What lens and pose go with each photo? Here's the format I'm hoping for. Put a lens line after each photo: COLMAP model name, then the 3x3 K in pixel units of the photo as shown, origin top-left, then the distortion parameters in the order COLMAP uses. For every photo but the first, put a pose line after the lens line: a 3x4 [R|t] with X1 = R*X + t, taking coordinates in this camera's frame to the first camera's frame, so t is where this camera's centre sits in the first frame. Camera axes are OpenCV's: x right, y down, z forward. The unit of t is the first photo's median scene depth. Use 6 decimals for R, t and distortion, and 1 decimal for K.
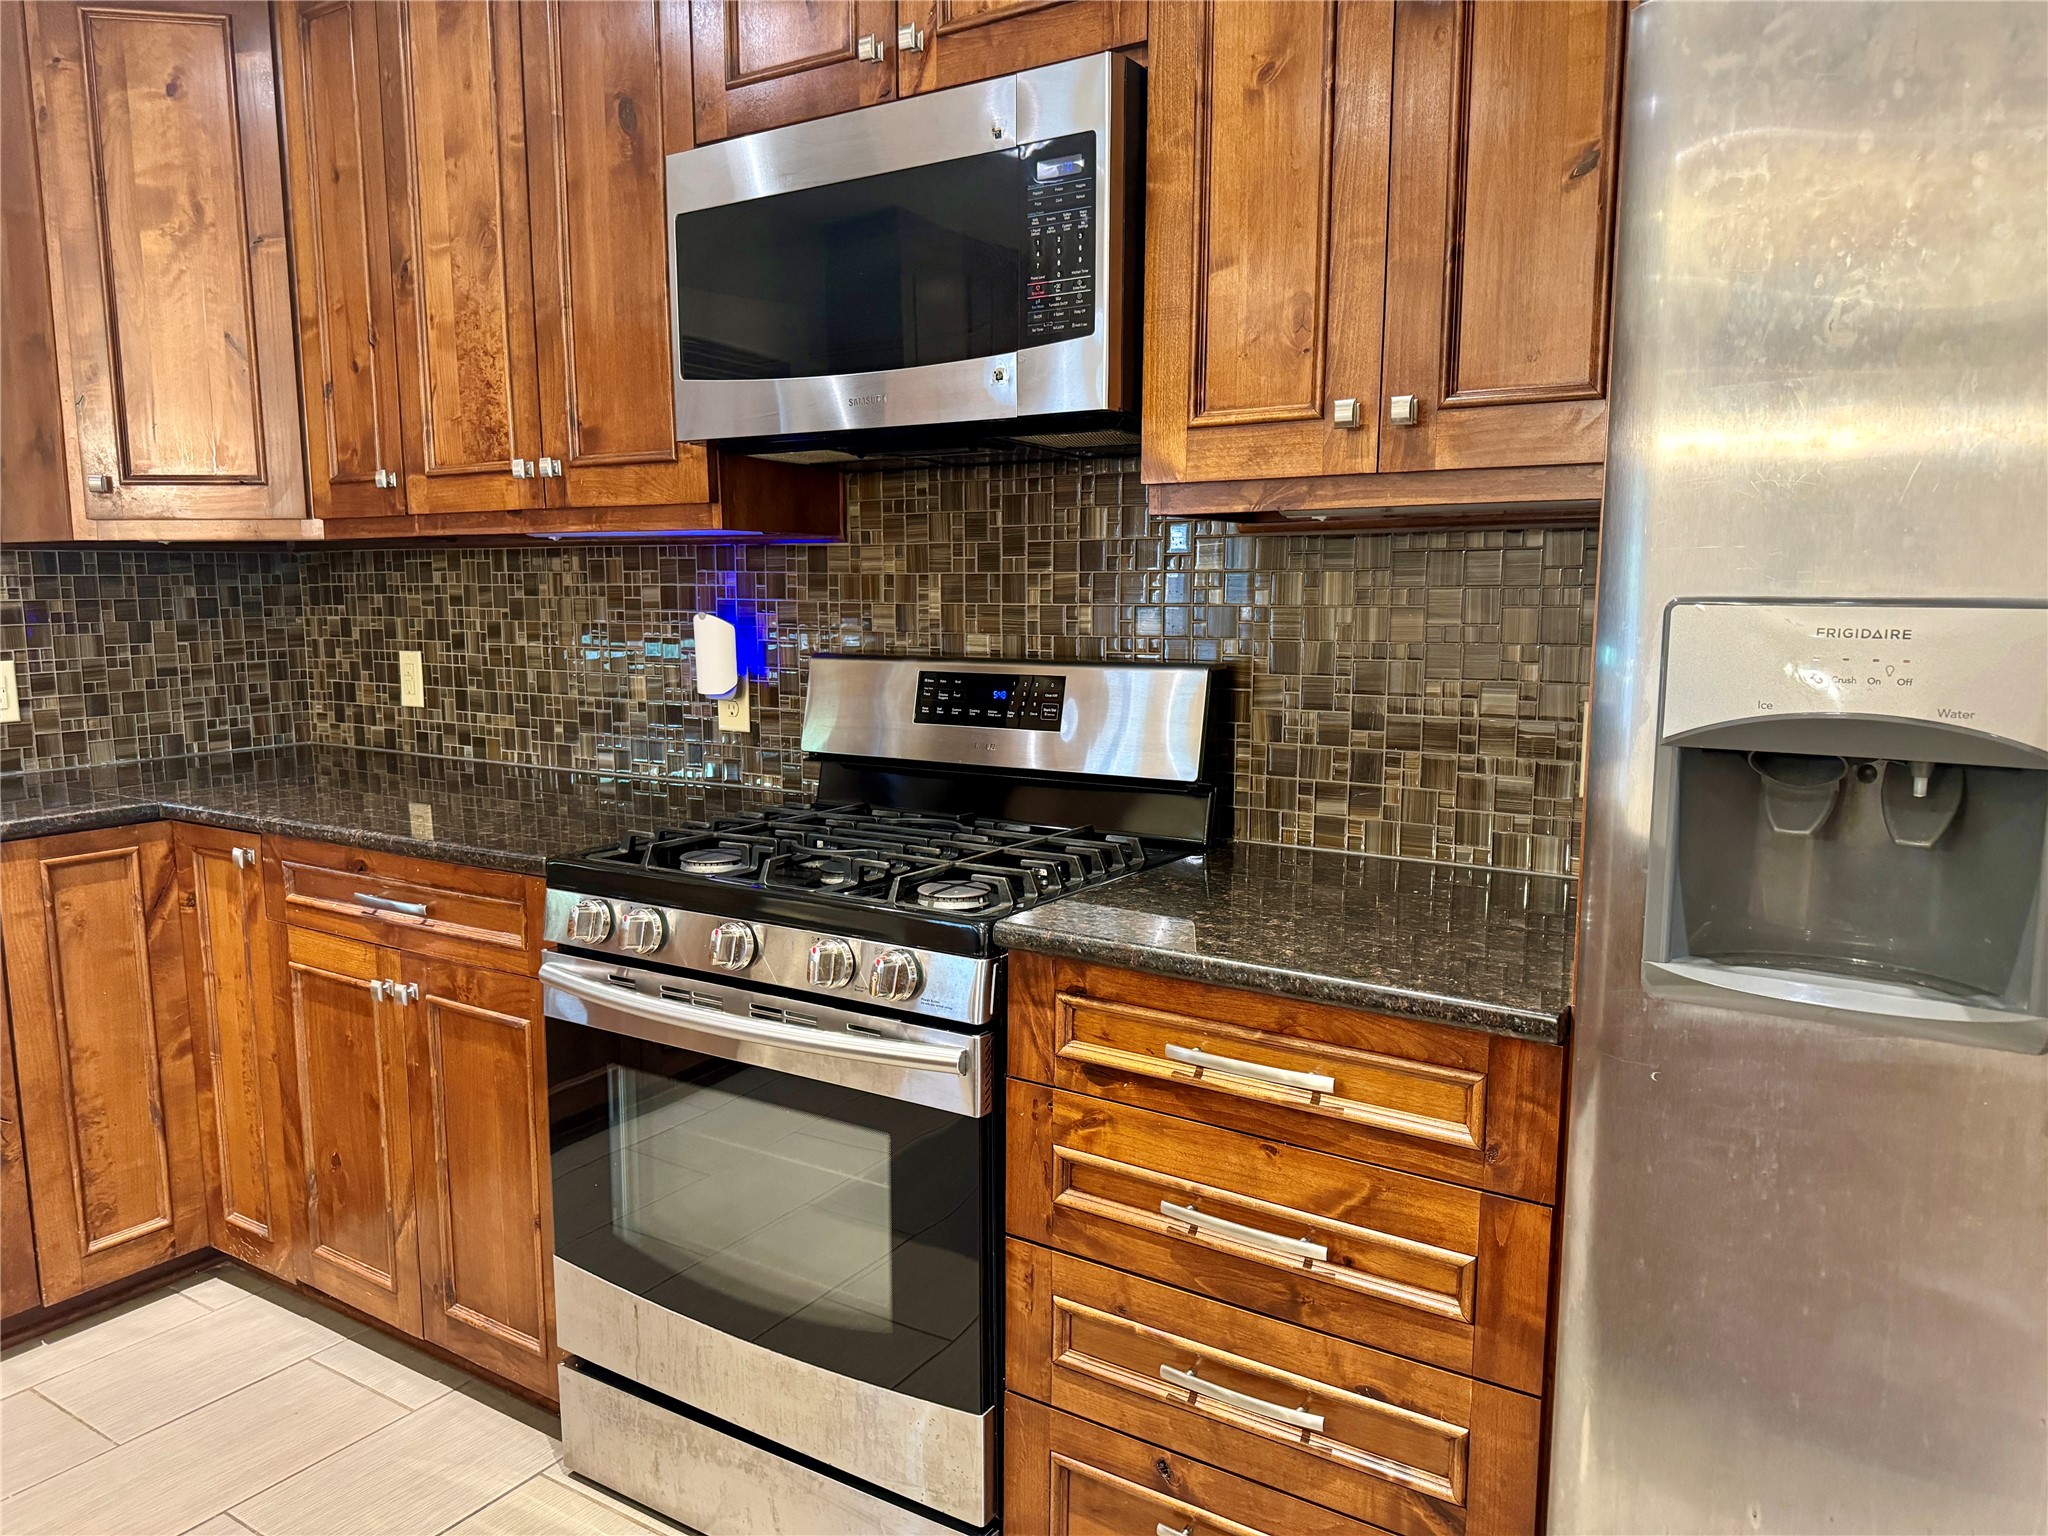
lens RADIAL K [[1460.2, 0, 1026.6], [0, 1460.2, 775.3], [0, 0, 1]] dist [0.043432, -0.046155]
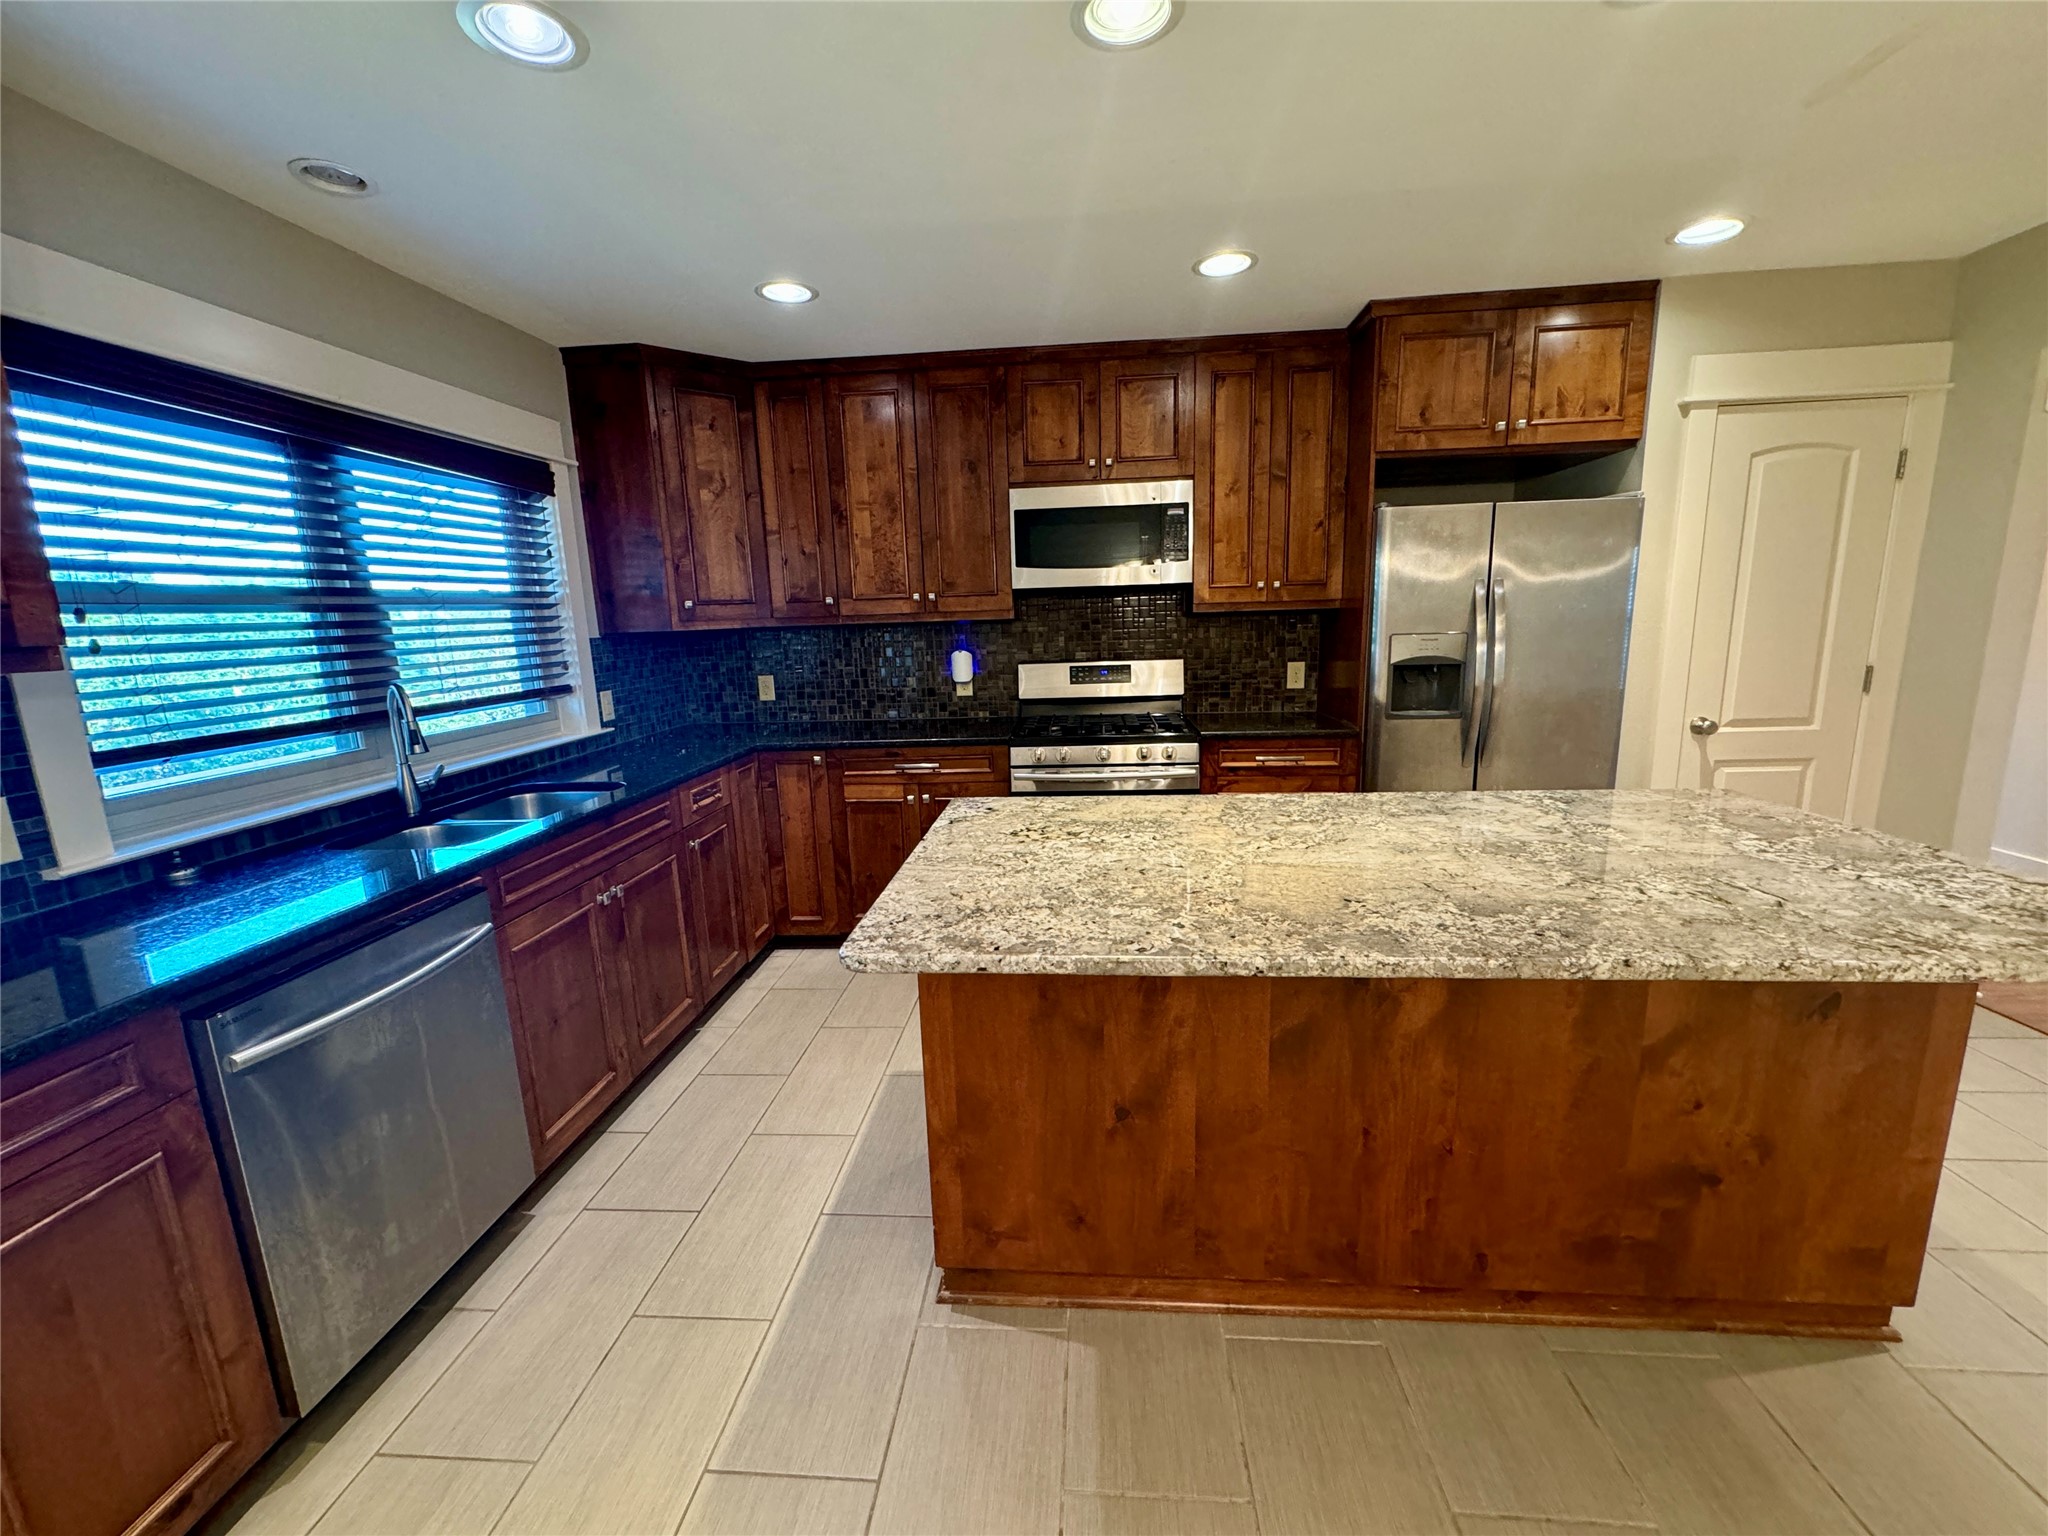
lens RADIAL K [[817.9, 0, 1024.0], [0, 817.9, 768.0], [0, 0, 1]] dist [-0.001398, -0.000730]
pose [[0.870657, -0.115249, 0.478199, -0.819888], [0.093756, 0.993224, 0.068673, 0.006805], [-0.482873, -0.014957, 0.875563, -0.317296]]
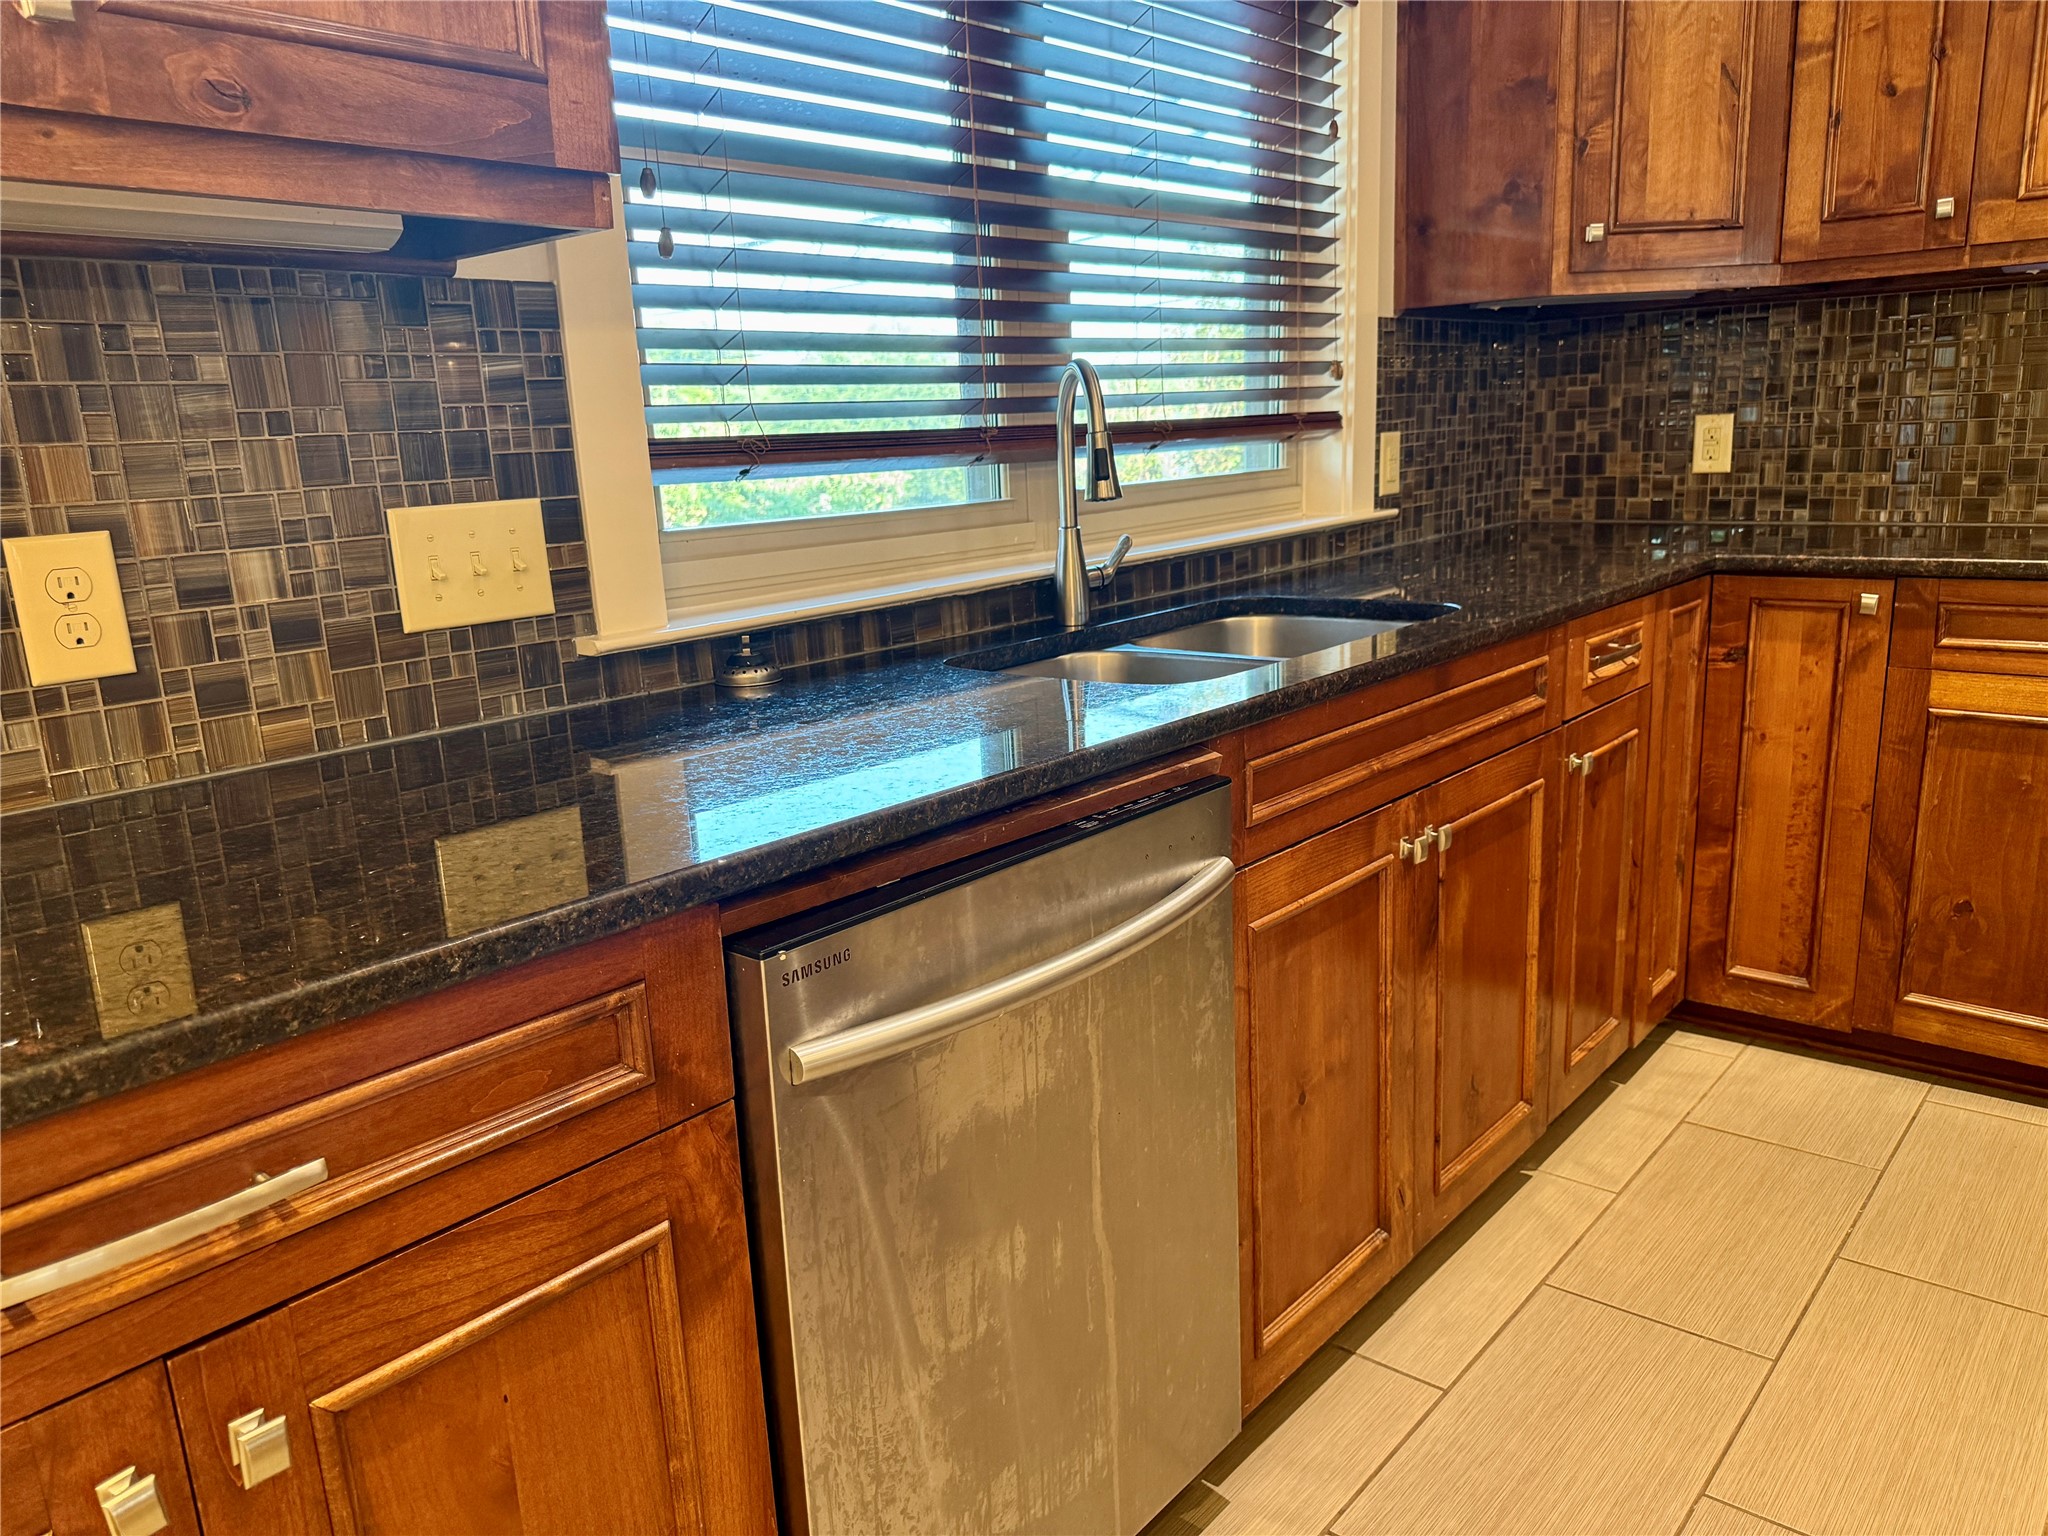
lens RADIAL K [[1460.2, 0, 1026.6], [0, 1460.2, 775.3], [0, 0, 1]] dist [0.043432, -0.046155]
pose [[0.992669, -0.008655, -0.120552, -0.905461], [0.021032, 0.994585, 0.101778, 0.052902], [0.119018, -0.103568, 0.987476, -0.047864]]
